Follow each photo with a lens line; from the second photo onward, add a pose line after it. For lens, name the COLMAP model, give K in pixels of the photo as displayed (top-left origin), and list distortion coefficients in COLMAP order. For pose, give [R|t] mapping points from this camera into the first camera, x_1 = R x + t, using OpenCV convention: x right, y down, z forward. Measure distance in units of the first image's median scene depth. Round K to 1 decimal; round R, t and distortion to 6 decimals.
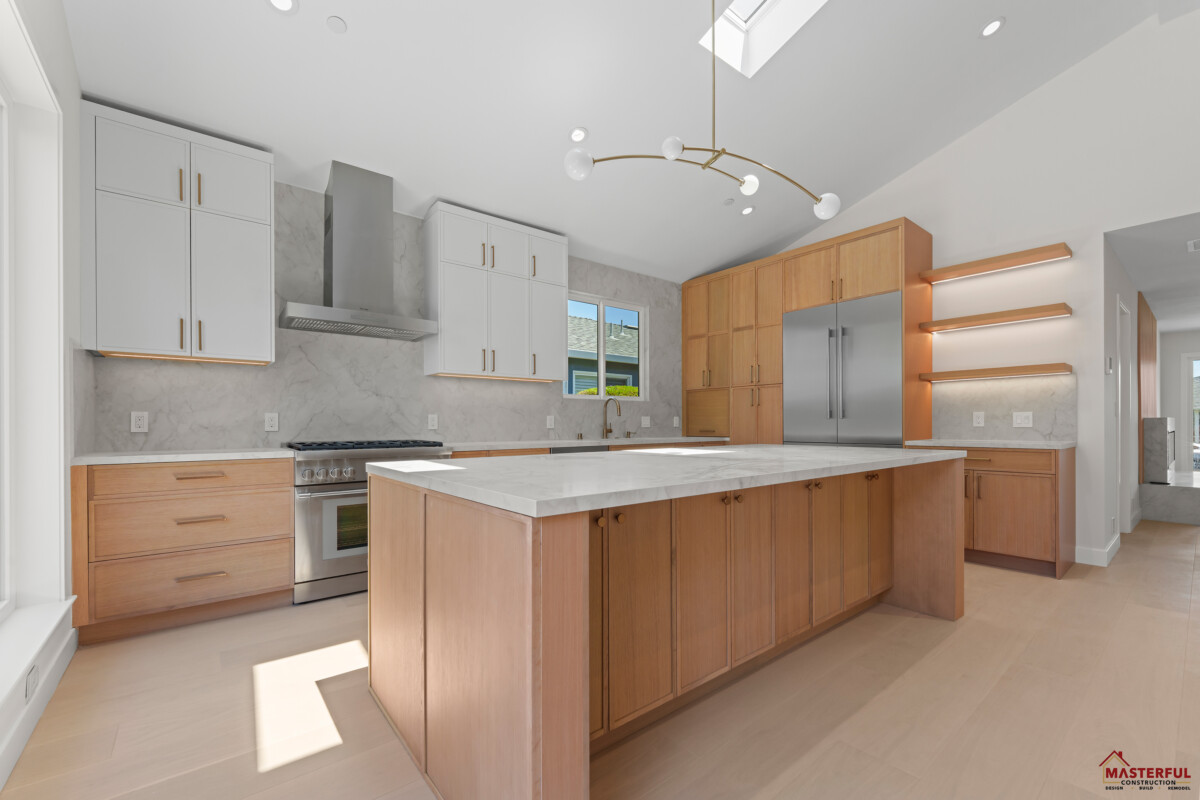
lens RADIAL K [[495.5, 0, 603.5], [0, 495.5, 426.1], [0, 0, 1]] dist [-0.001230, -0.000602]
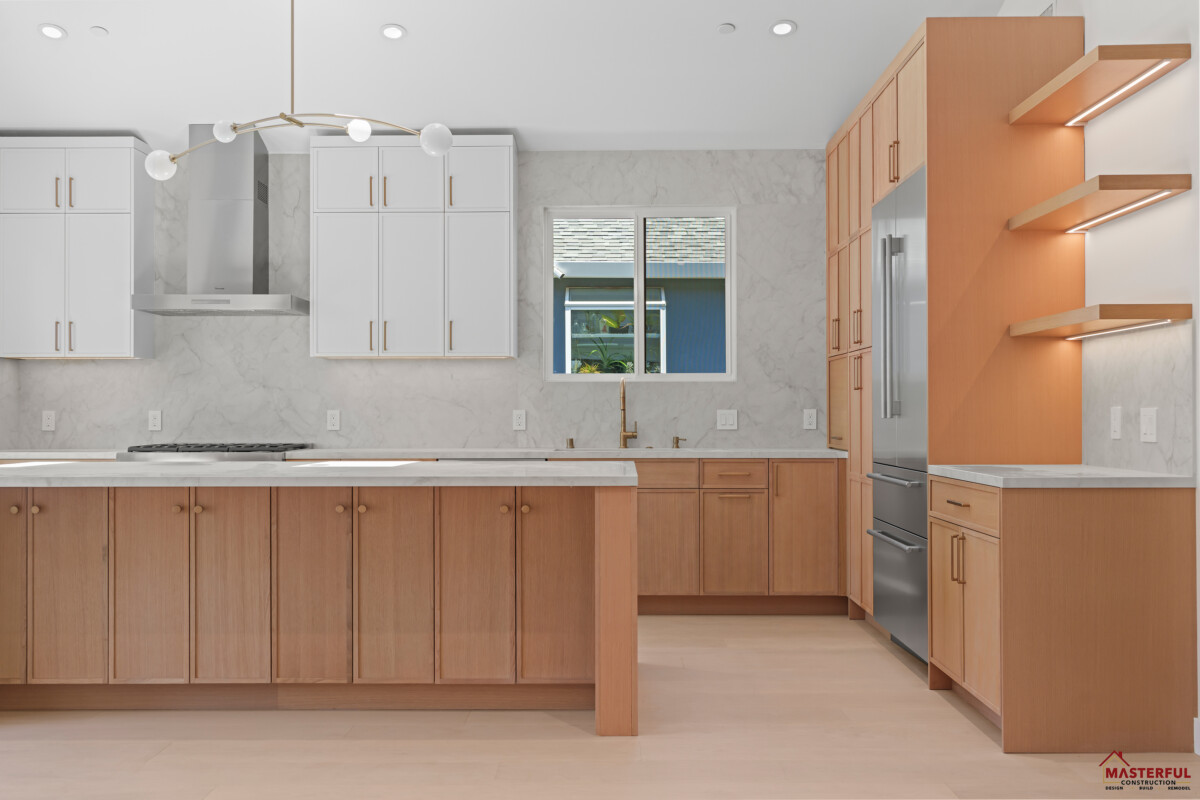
lens RADIAL K [[1217.3, 0, 601.3], [0, 1217.3, 396.0], [0, 0, 1]] dist [0.002226, 0.009857]
pose [[0.767263, -0.005904, -0.641305, 1.040249], [-0.003488, 0.999904, -0.013379, -0.019708], [0.641323, 0.012502, 0.767169, -0.139949]]
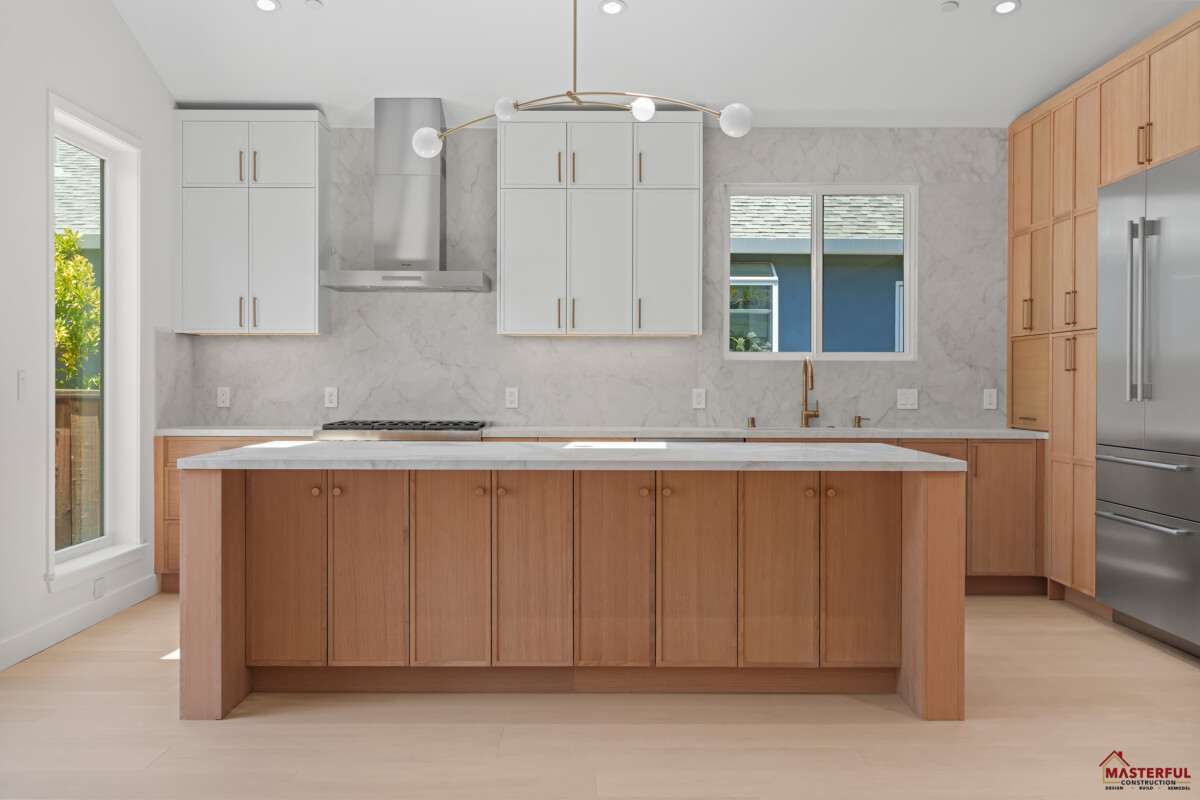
lens RADIAL K [[1222.5, 0, 595.7], [0, 1222.5, 389.6], [0, 0, 1]] dist [-0.000101, -0.001476]
pose [[0.775868, 0.009683, -0.630822, 0.826914], [-0.008187, 0.999953, 0.005280, -0.028544], [0.630843, 0.001067, 0.775910, -0.314308]]
